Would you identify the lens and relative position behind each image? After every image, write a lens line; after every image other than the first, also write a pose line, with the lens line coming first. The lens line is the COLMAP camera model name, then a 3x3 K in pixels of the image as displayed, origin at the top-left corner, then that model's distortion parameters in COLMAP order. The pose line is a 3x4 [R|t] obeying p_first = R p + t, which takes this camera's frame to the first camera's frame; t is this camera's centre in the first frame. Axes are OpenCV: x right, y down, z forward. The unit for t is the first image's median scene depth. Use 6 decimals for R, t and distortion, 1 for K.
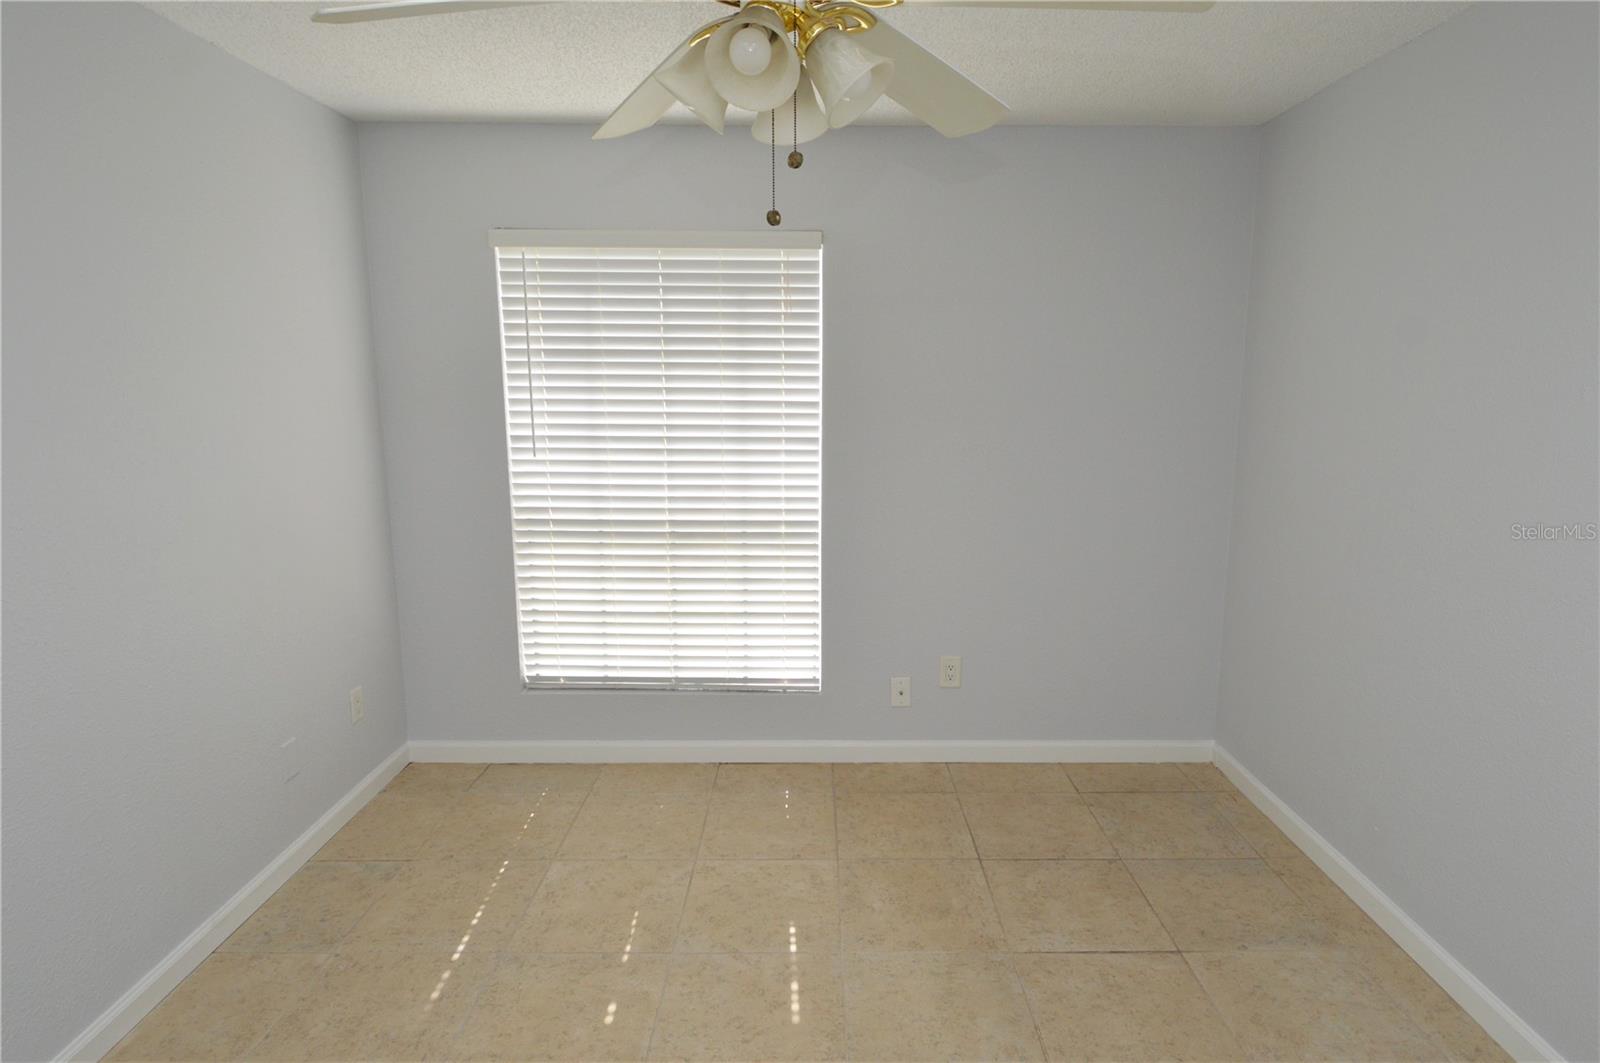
lens RADIAL K [[868.6, 0, 822.4], [0, 868.6, 522.2], [0, 0, 1]] dist [0.024463, -0.033790]
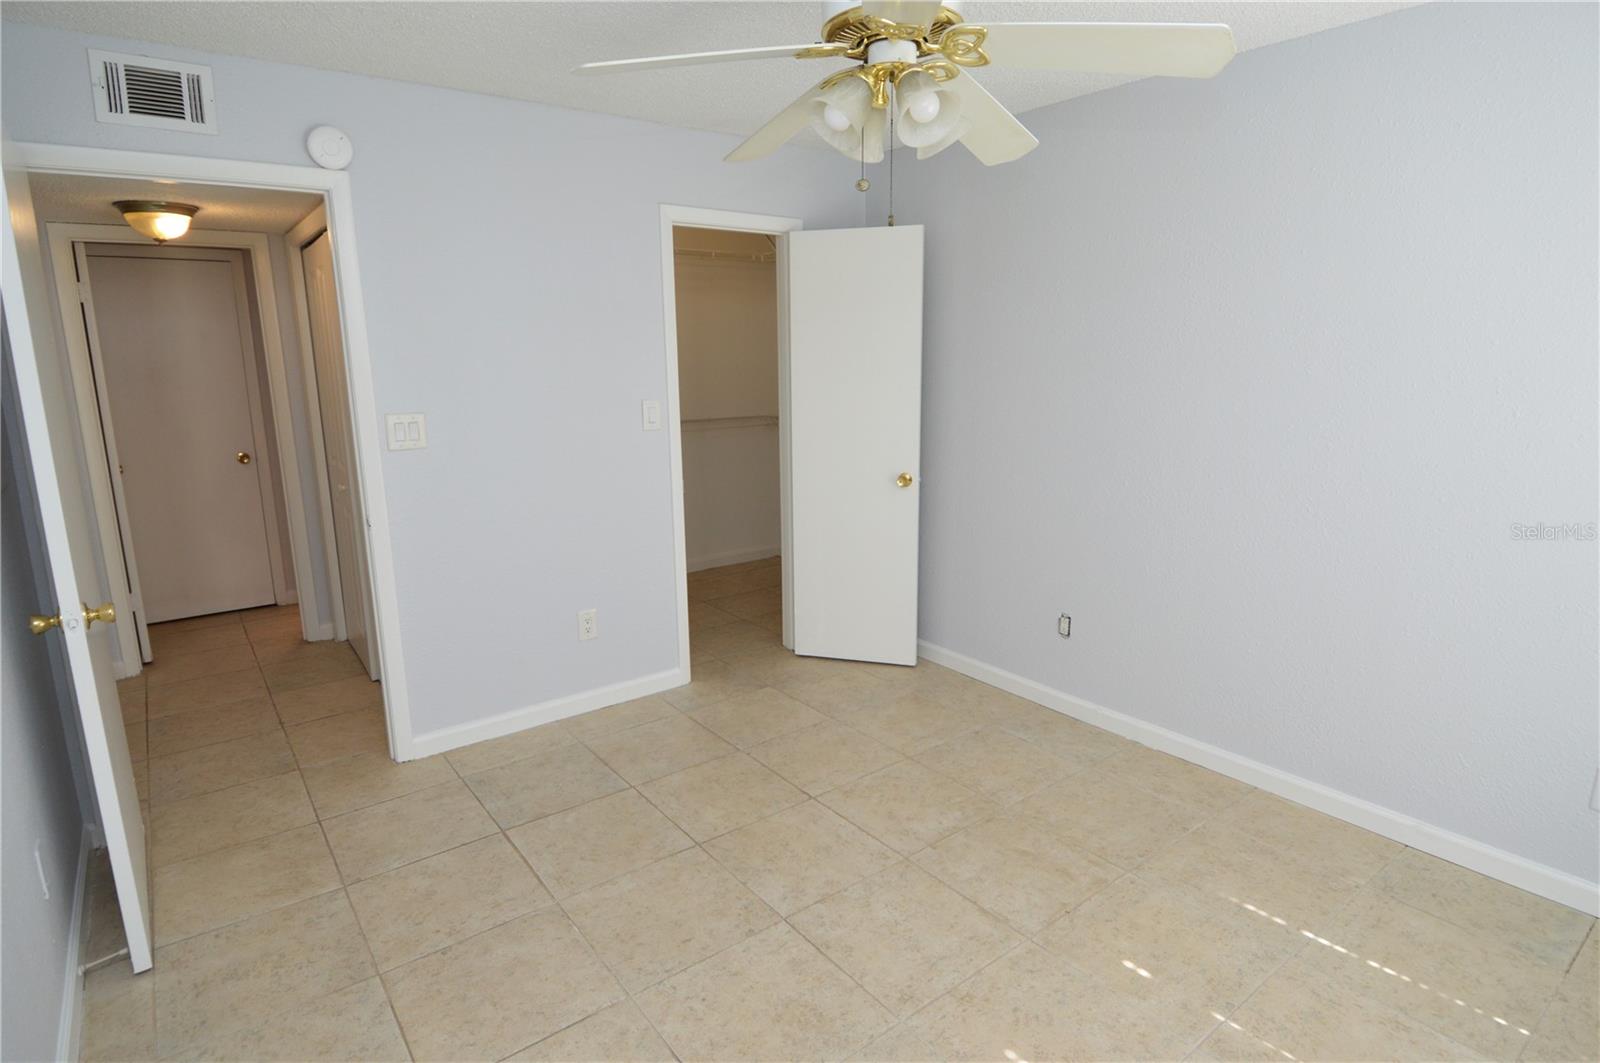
lens RADIAL K [[849.2, 0, 810.5], [0, 849.2, 523.5], [0, 0, 1]] dist [0.022100, -0.033460]
pose [[-0.796087, 0.127191, -0.591666, 0.383225], [-0.090112, 0.941853, 0.323718, -0.140480], [0.598436, 0.311024, -0.738335, 0.890350]]
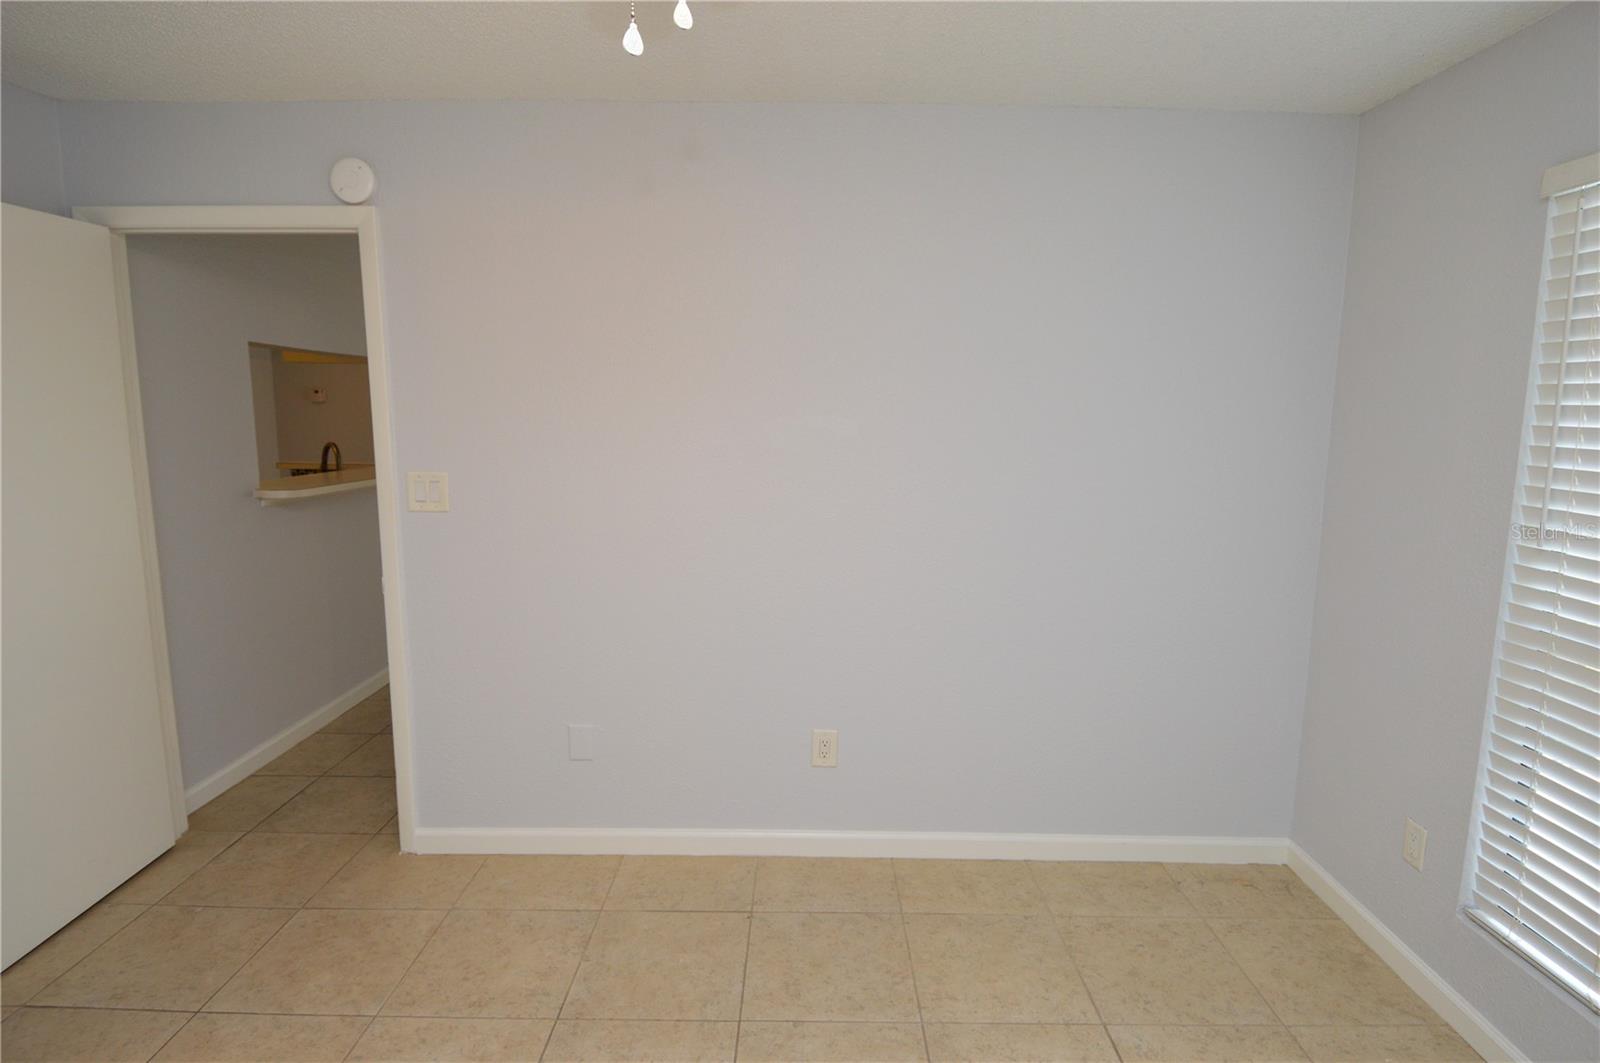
lens RADIAL K [[849.2, 0, 810.5], [0, 849.2, 523.5], [0, 0, 1]] dist [0.022100, -0.033460]
pose [[-0.999548, -0.014496, 0.026331, -0.237635], [-0.005537, 0.949827, 0.312726, -0.123007], [-0.029543, 0.312439, -0.949478, 0.686156]]
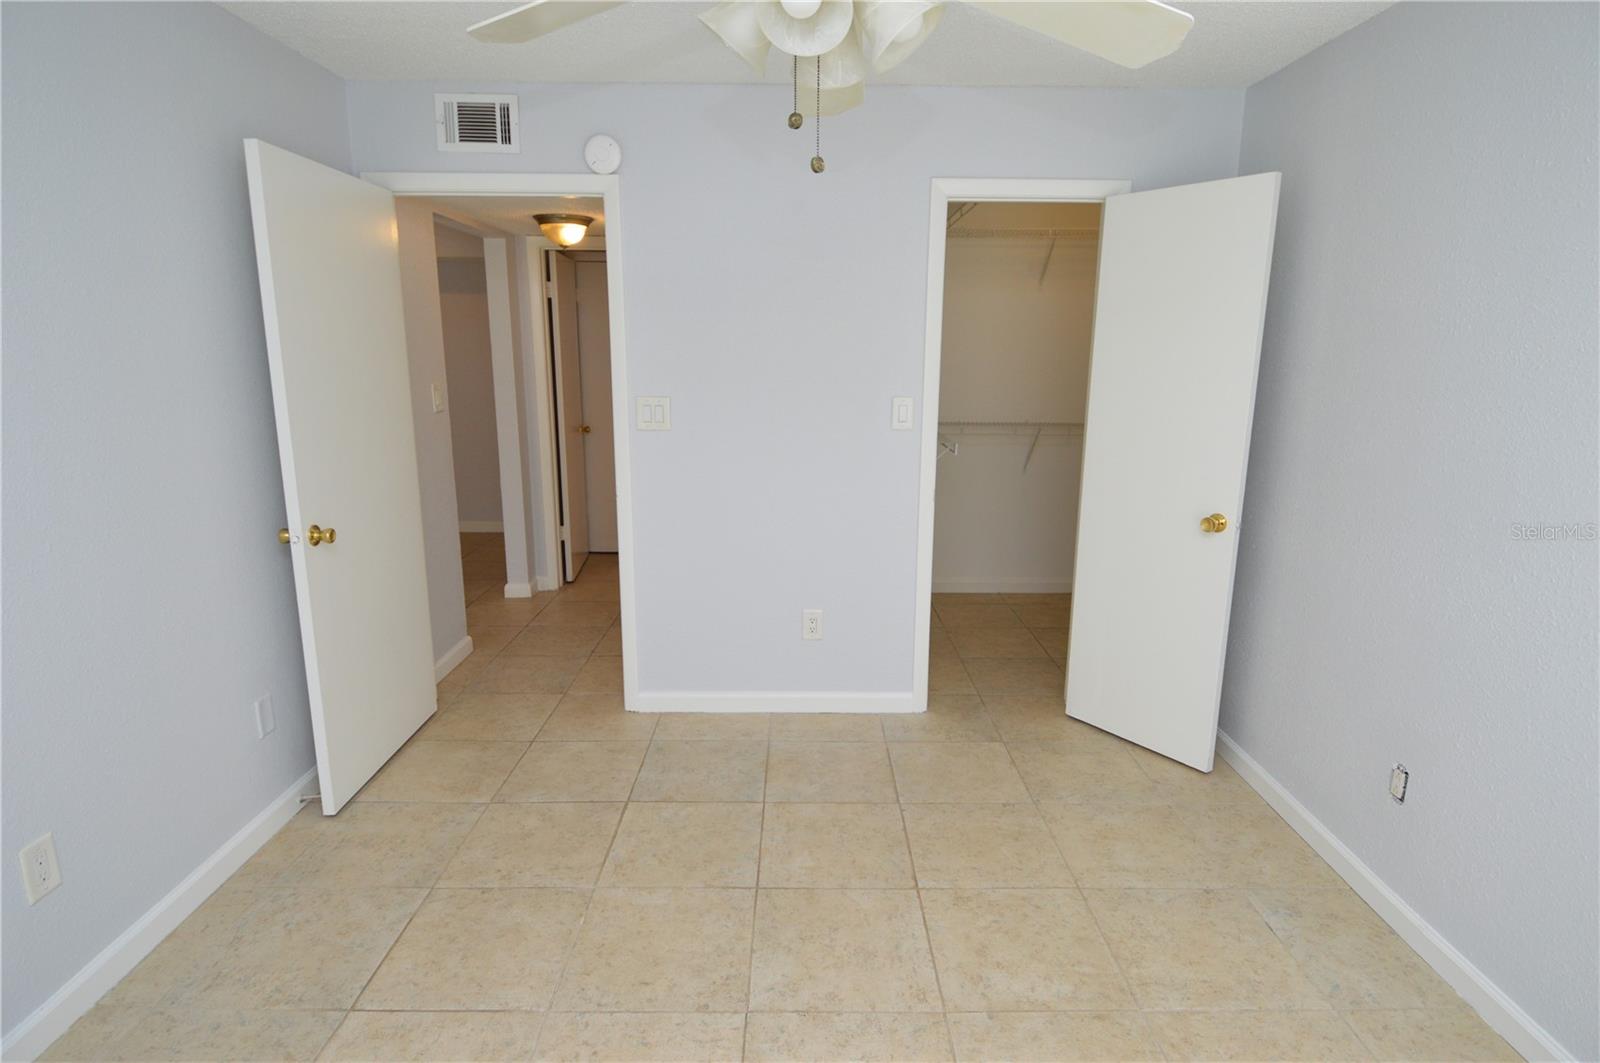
lens RADIAL K [[849.2, 0, 810.5], [0, 849.2, 523.5], [0, 0, 1]] dist [0.022100, -0.033460]
pose [[-0.999949, -0.008885, -0.004765, -0.020024], [-0.010010, 0.931407, 0.363842, -0.140456], [0.001206, 0.363871, -0.931449, 0.892104]]
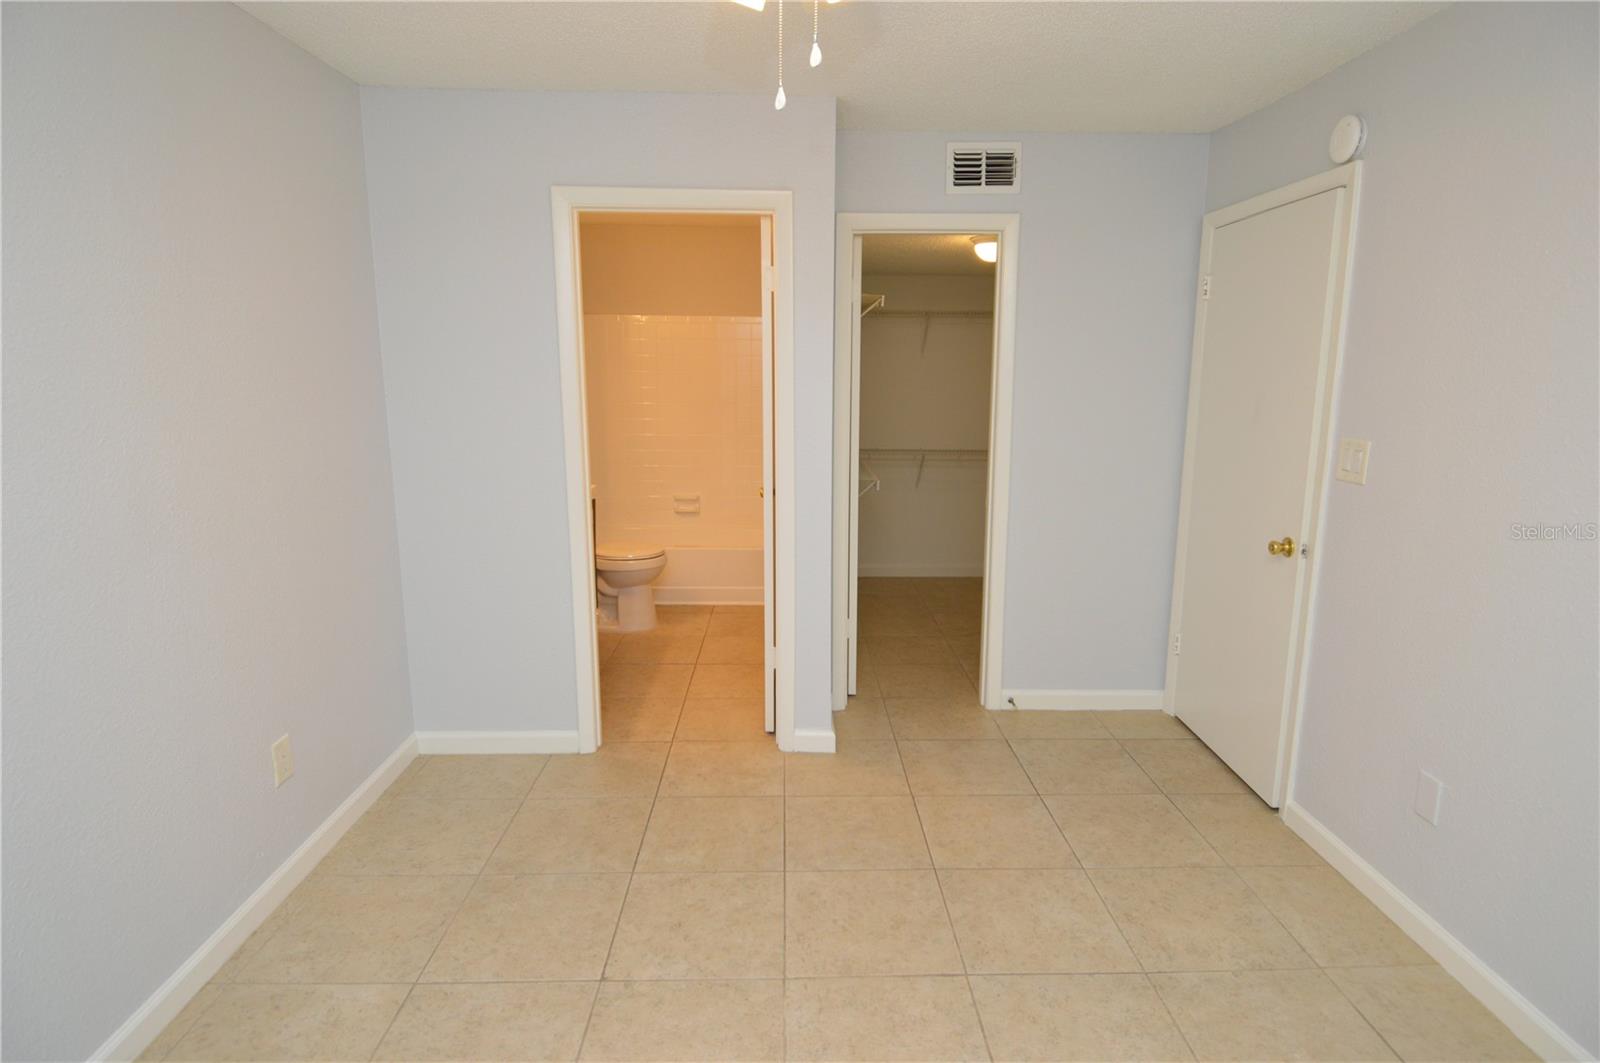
lens RADIAL K [[852.3, 0, 810.8], [0, 852.3, 520.8], [0, 0, 1]] dist [0.025414, -0.037680]
pose [[-0.003792, -0.181118, 0.983454, -0.621796], [0.167031, 0.969530, 0.179198, -0.058805], [-0.985944, 0.164947, 0.026576, 0.369099]]
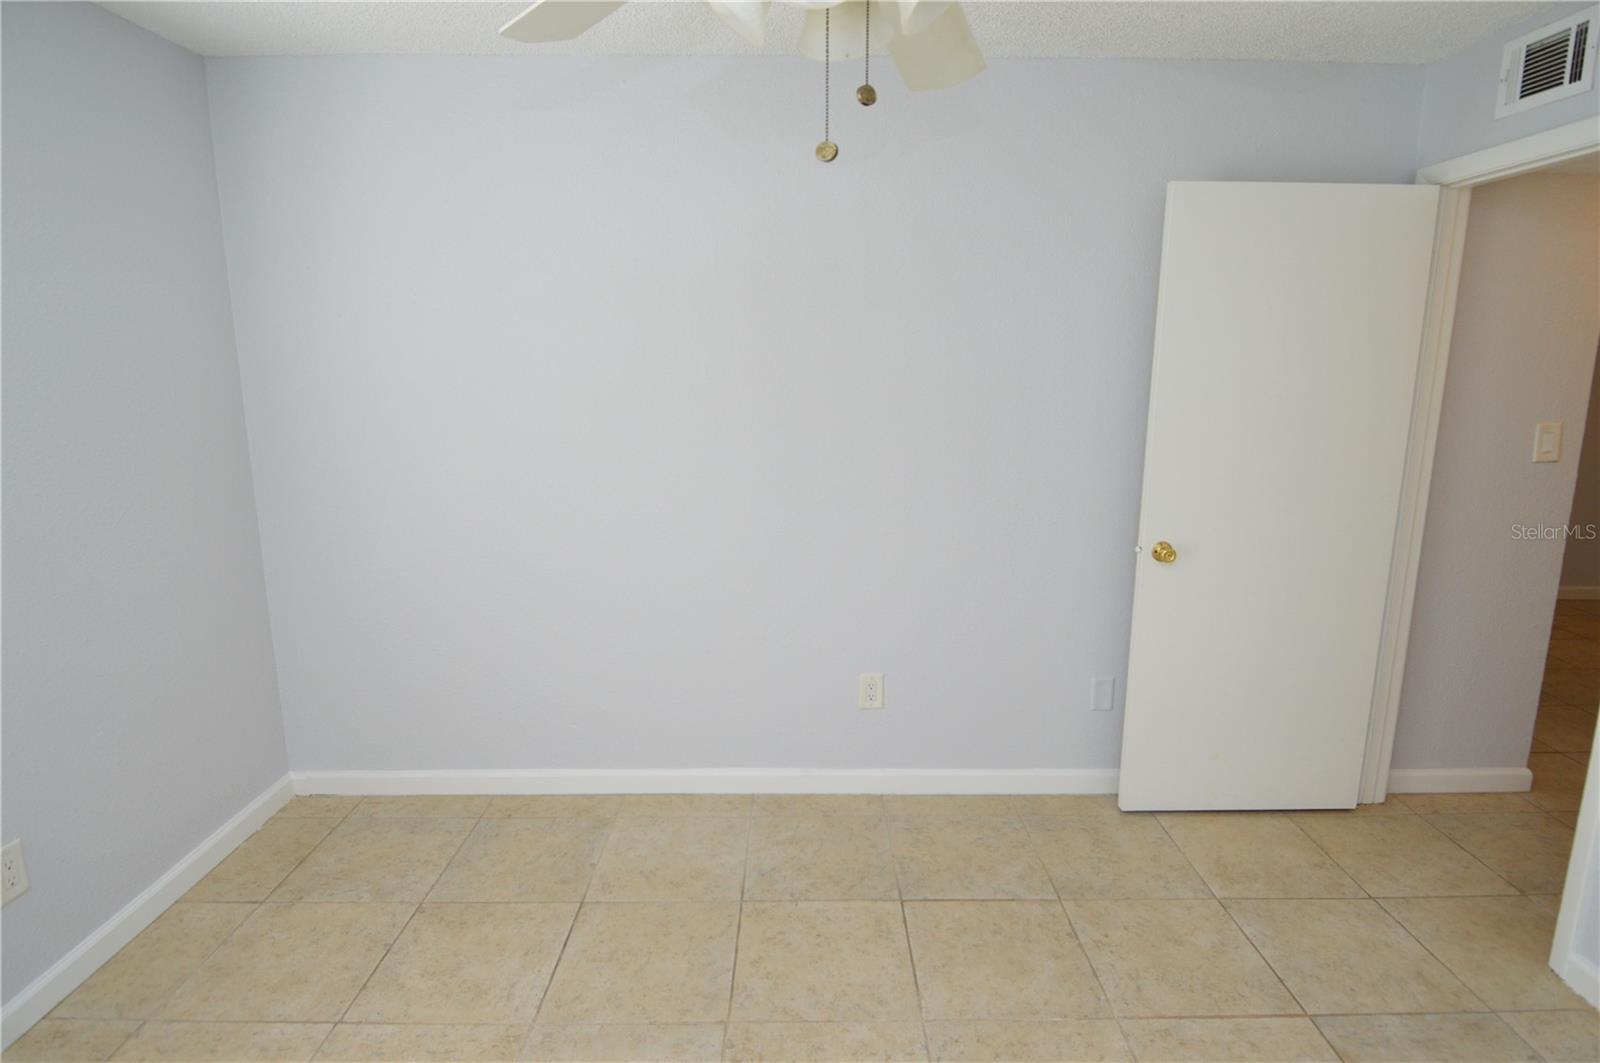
lens RADIAL K [[857.4, 0, 808.4], [0, 857.4, 521.9], [0, 0, 1]] dist [0.016269, -0.026245]
pose [[-0.000324, -0.189935, 0.981797, -0.384831], [0.163250, 0.968616, 0.187439, -0.076149], [-0.986585, 0.160339, 0.030693, 0.457271]]
